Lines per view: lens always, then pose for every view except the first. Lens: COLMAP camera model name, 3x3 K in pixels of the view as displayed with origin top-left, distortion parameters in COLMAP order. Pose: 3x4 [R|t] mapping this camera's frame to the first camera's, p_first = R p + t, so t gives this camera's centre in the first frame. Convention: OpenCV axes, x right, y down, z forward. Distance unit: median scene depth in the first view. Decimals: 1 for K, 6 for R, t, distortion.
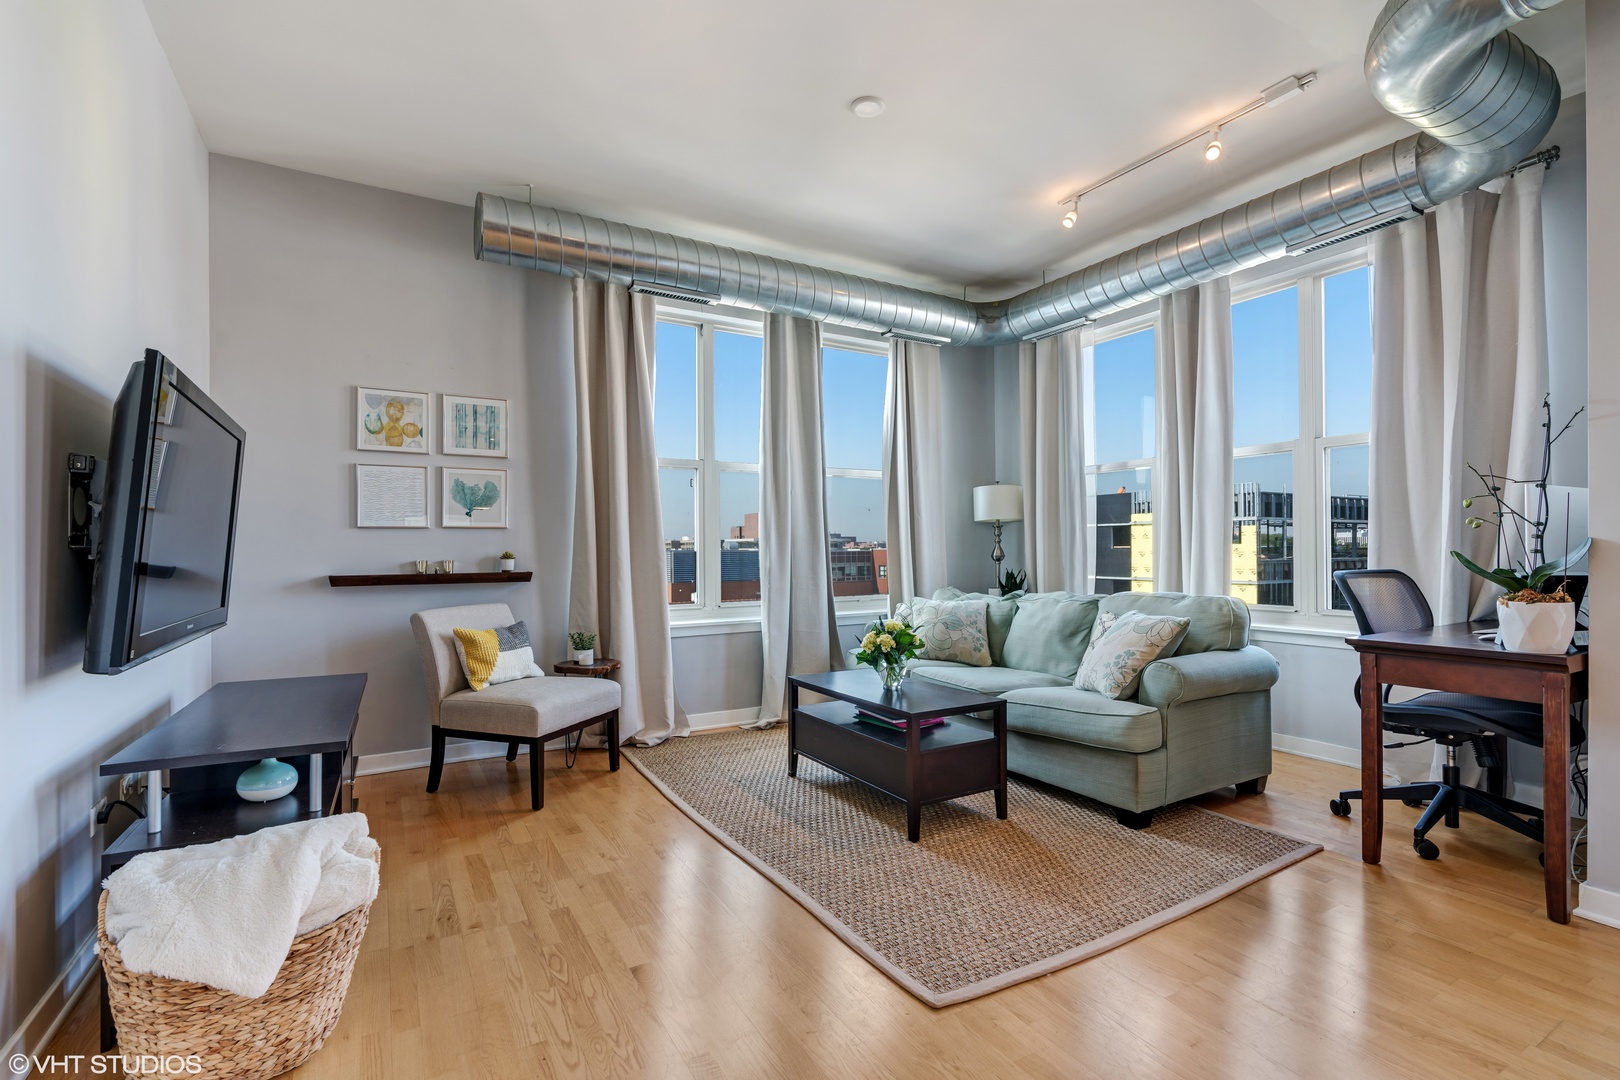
lens RADIAL K [[740.7, 0, 798.3], [0, 740.7, 539.9], [0, 0, 1]] dist [-0.017800, 0.003378]
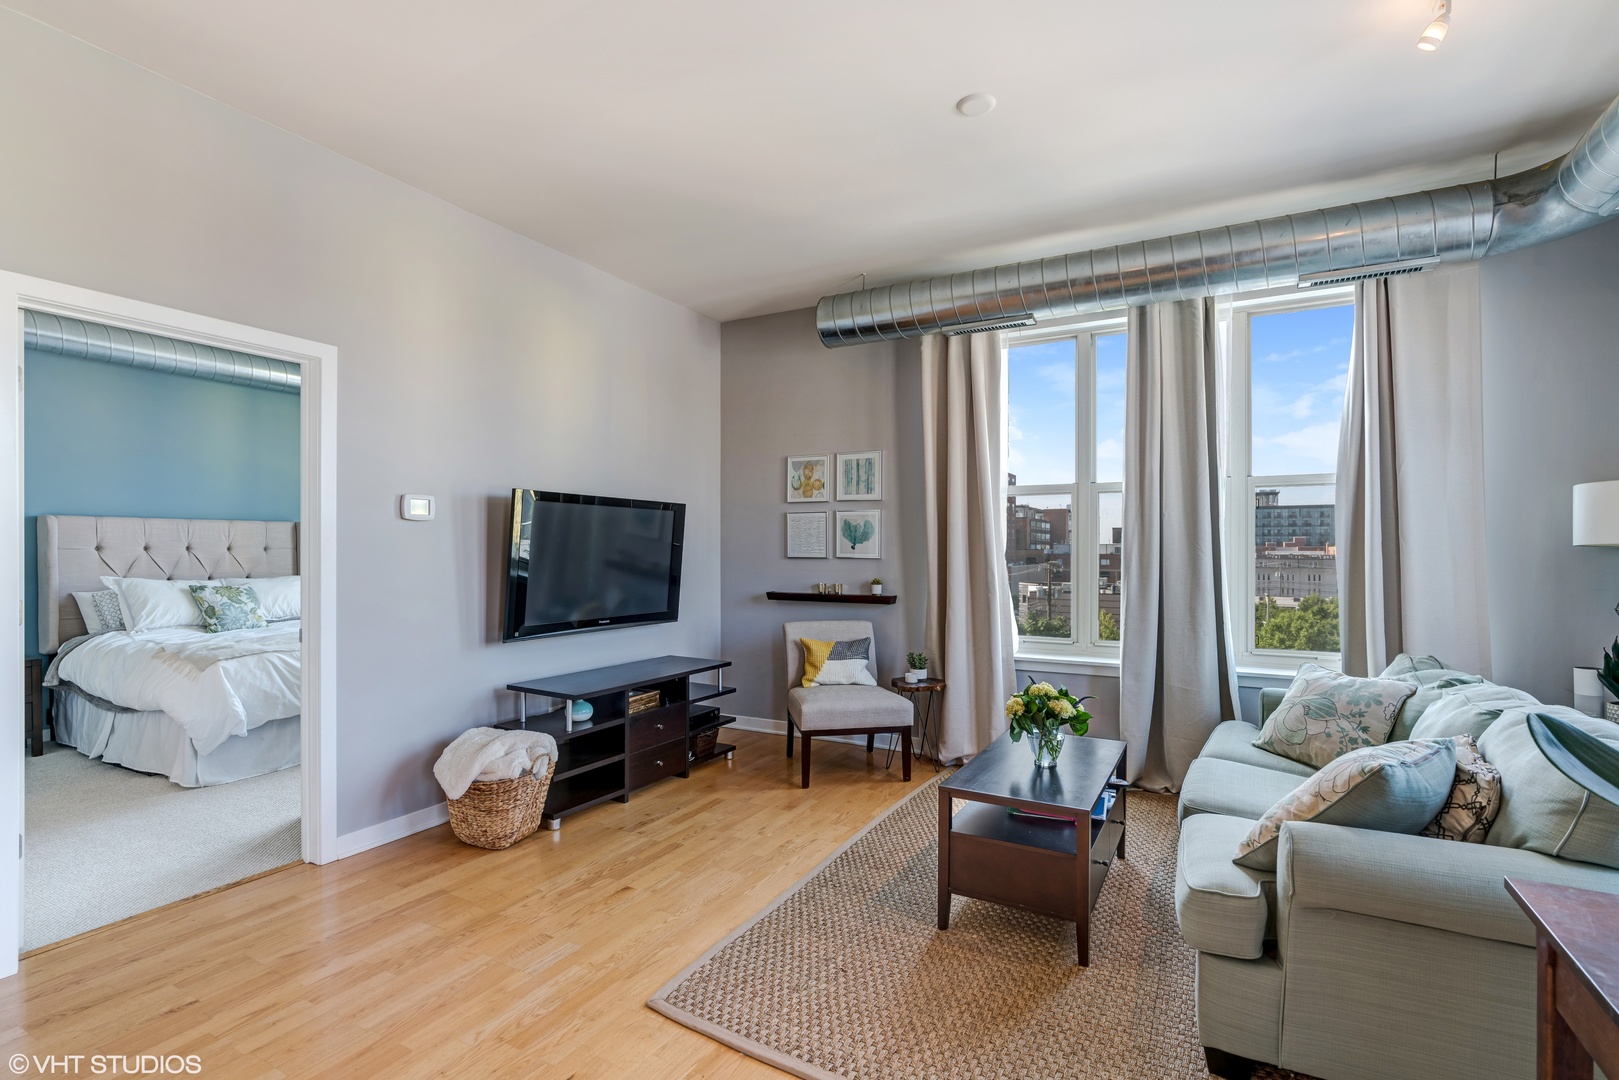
lens RADIAL K [[740.2, 0, 805.2], [0, 740.2, 556.9], [0, 0, 1]] dist [-0.017800, 0.003378]
pose [[0.517287, 0.013018, -0.855713, 0.608988], [0.002866, 0.999852, 0.016943, -0.042299], [0.855807, -0.011216, 0.517174, 0.296360]]
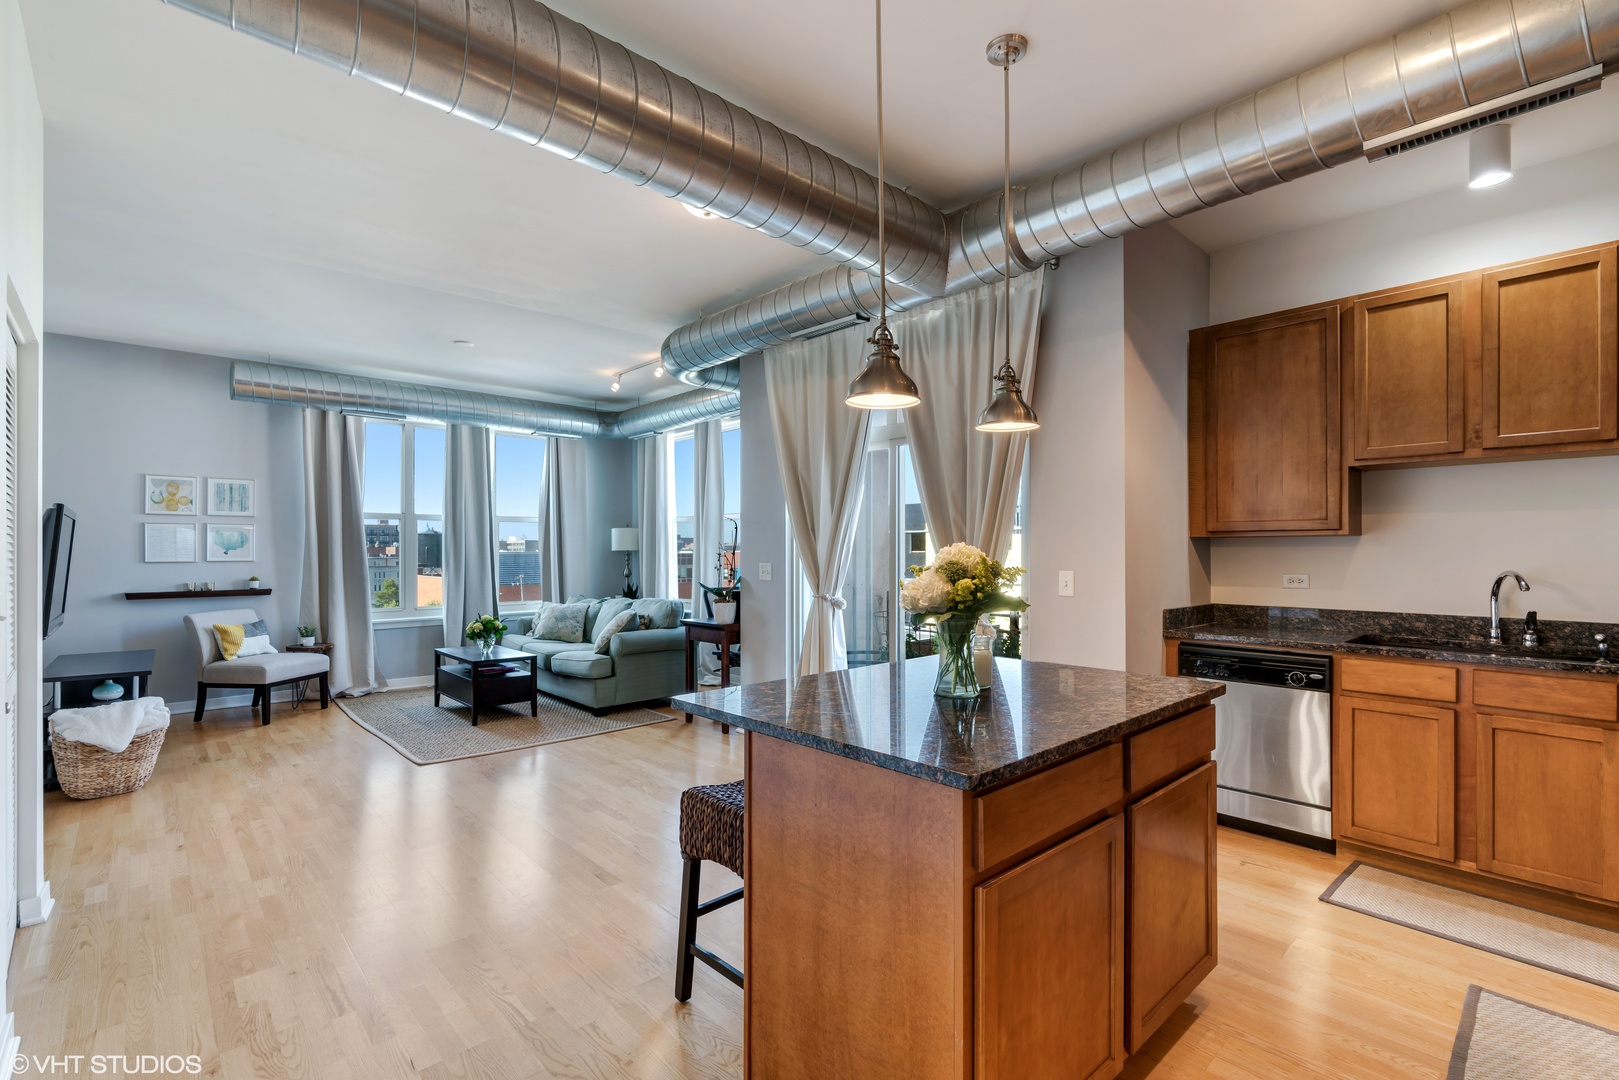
lens RADIAL K [[740.2, 0, 813.7], [0, 740.2, 542.0], [0, 0, 1]] dist [-0.017800, 0.003378]
pose [[0.973402, 0.006001, 0.229027, 0.439871], [-0.006139, 0.999981, -0.000110, -0.068786], [-0.229024, -0.001299, 0.973420, -0.856387]]
